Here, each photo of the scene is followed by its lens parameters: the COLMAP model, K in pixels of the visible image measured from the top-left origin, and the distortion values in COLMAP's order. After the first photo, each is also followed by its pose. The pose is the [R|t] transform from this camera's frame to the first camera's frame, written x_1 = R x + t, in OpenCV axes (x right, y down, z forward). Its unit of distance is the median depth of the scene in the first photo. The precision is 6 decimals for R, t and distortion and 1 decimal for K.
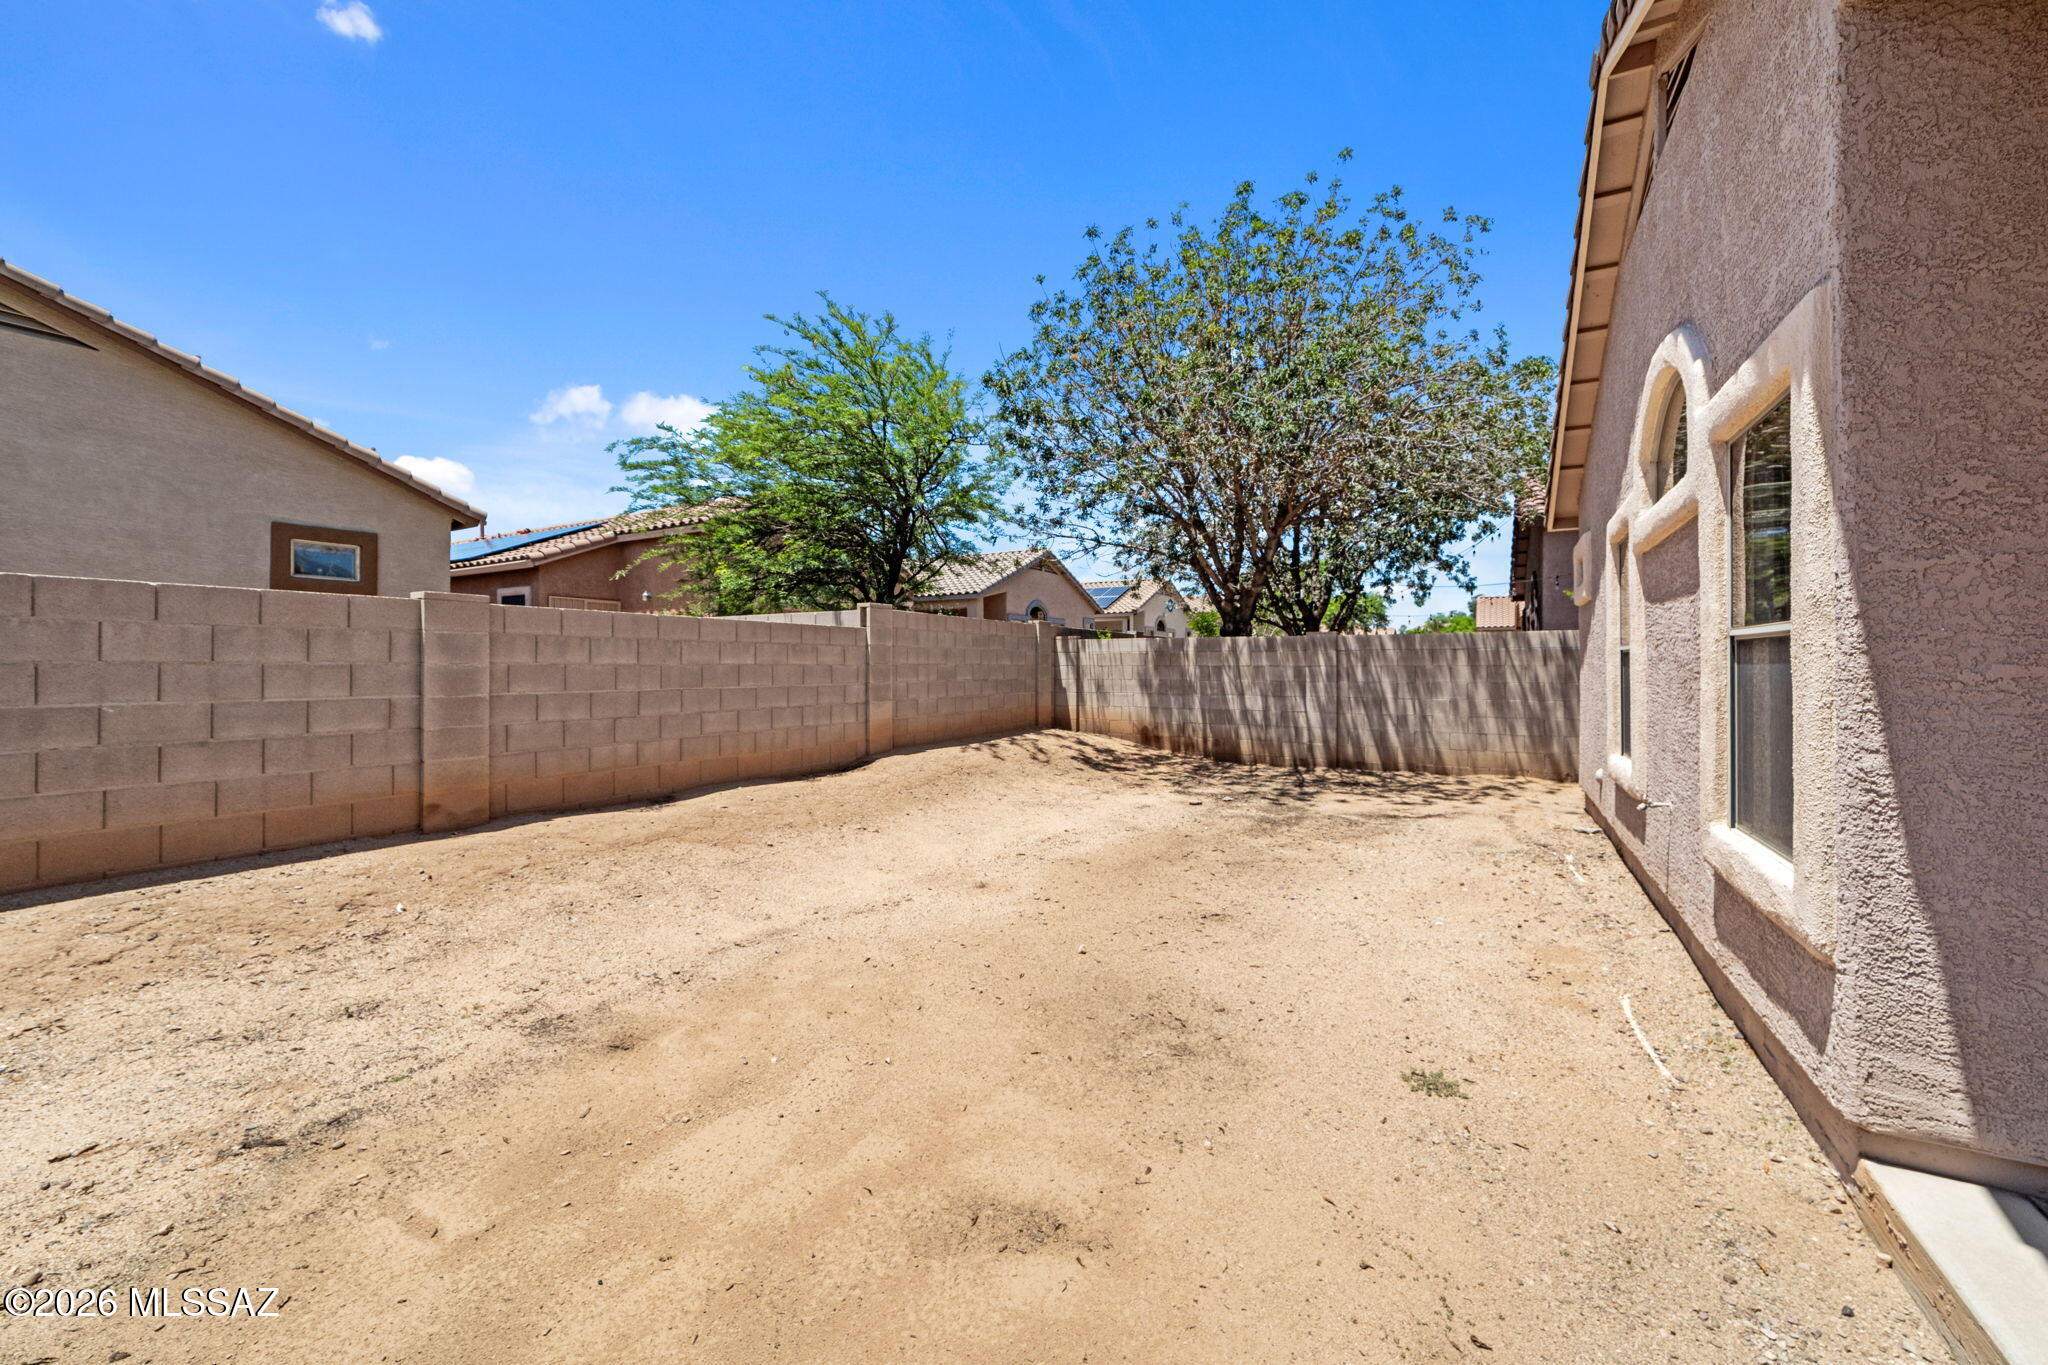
lens RADIAL K [[791.0, 0, 1032.1], [0, 791.0, 662.6], [0, 0, 1]] dist [-0.000361, 0.001105]
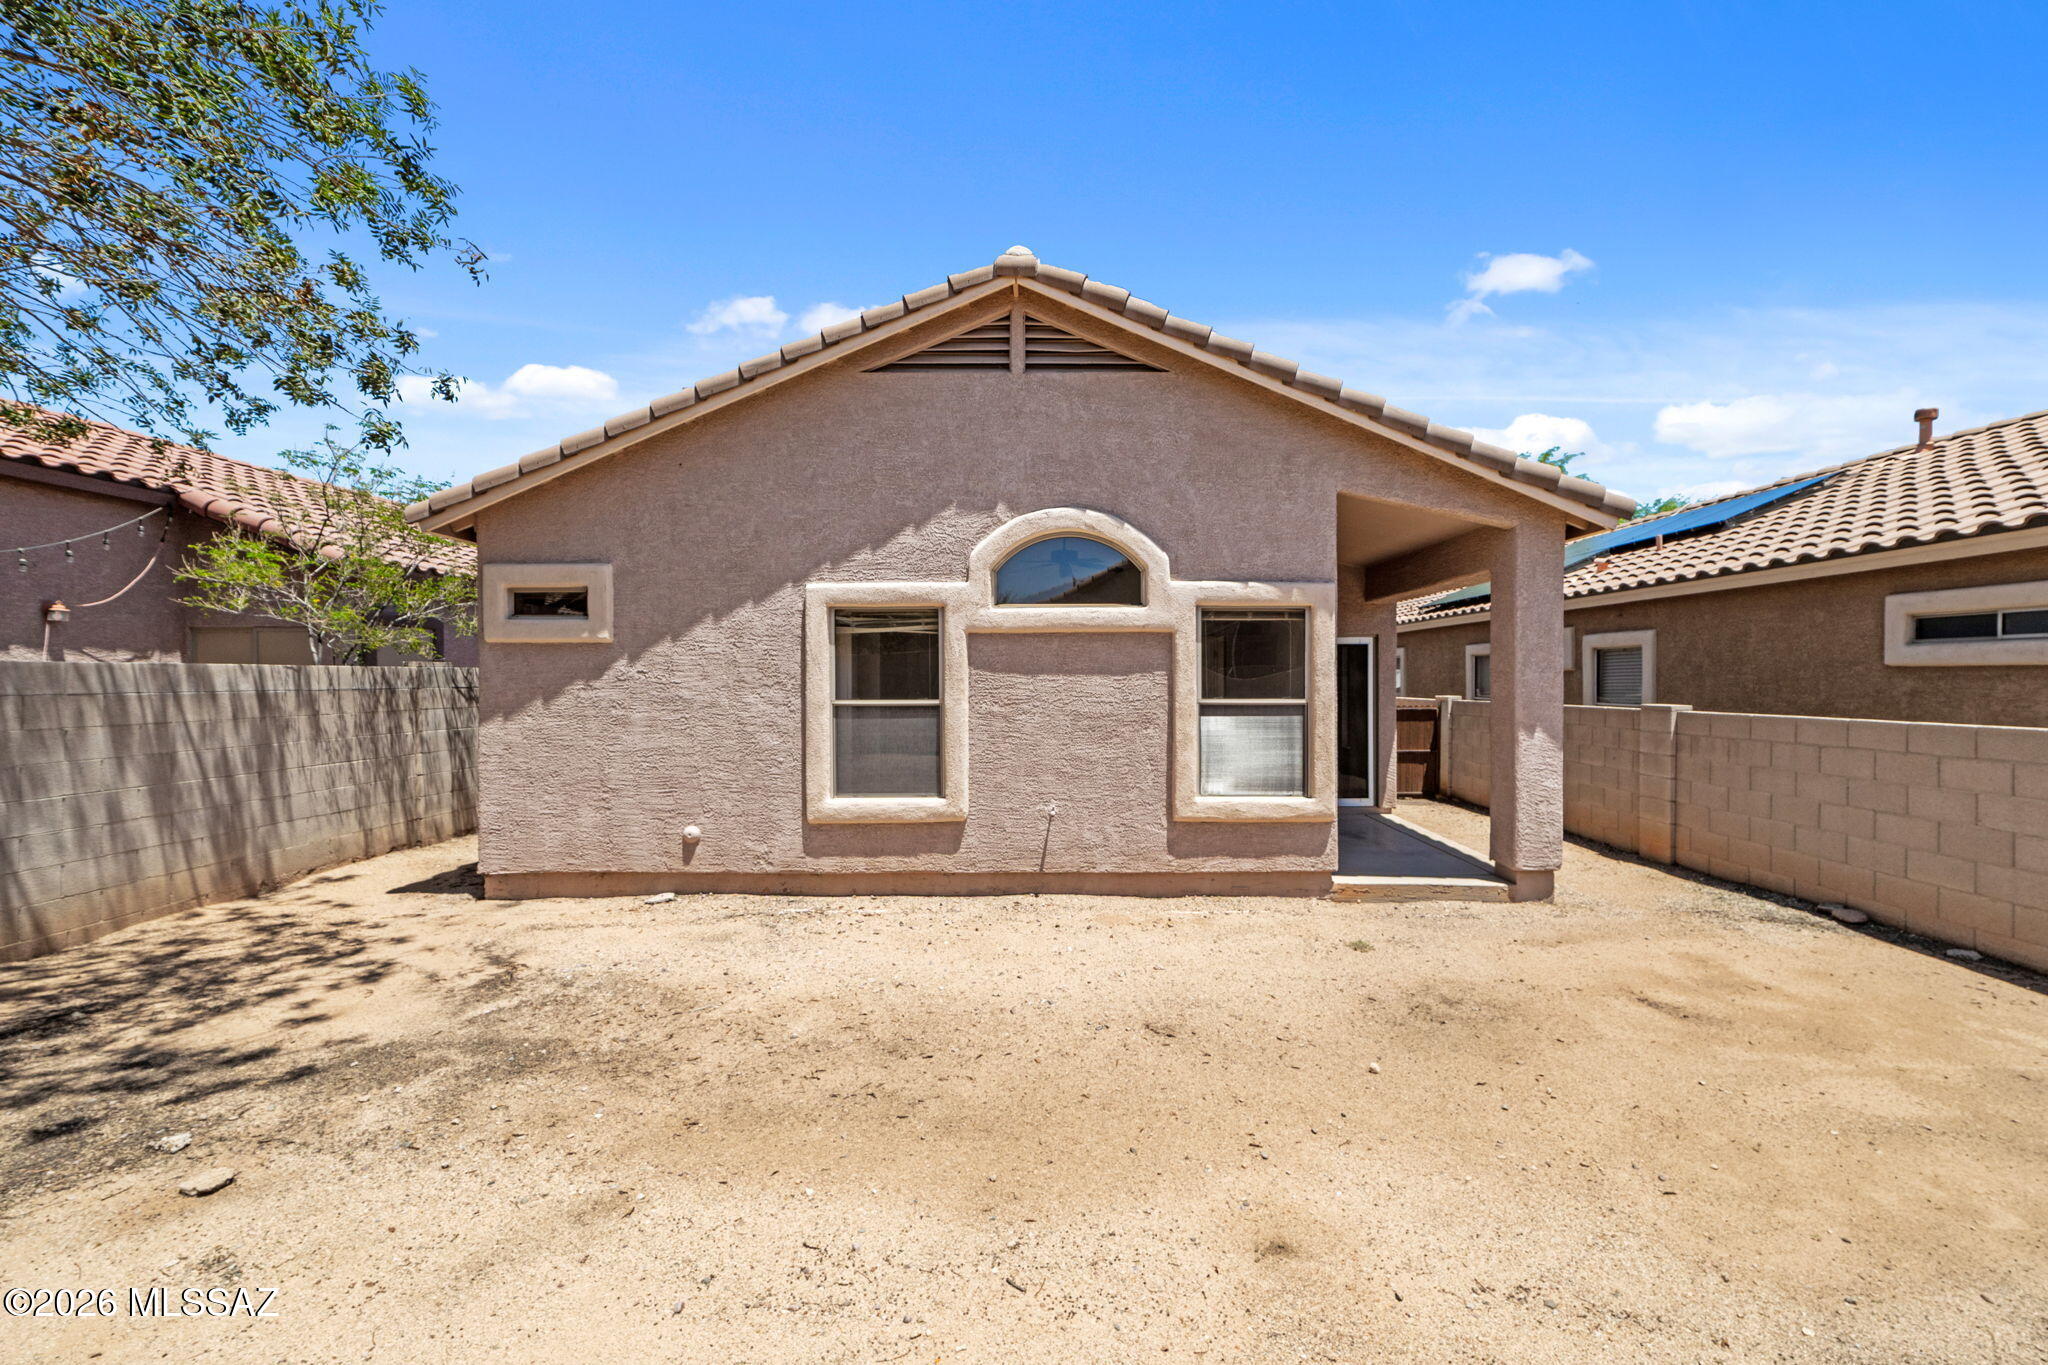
lens RADIAL K [[797.0, 0, 1056.6], [0, 797.0, 681.3], [0, 0, 1]] dist [-0.003528, 0.005715]
pose [[-0.498362, -0.000441, 0.866969, -0.390955], [-0.001005, 0.999999, -0.000069, -0.049347], [-0.866968, -0.000906, -0.498363, 1.295038]]
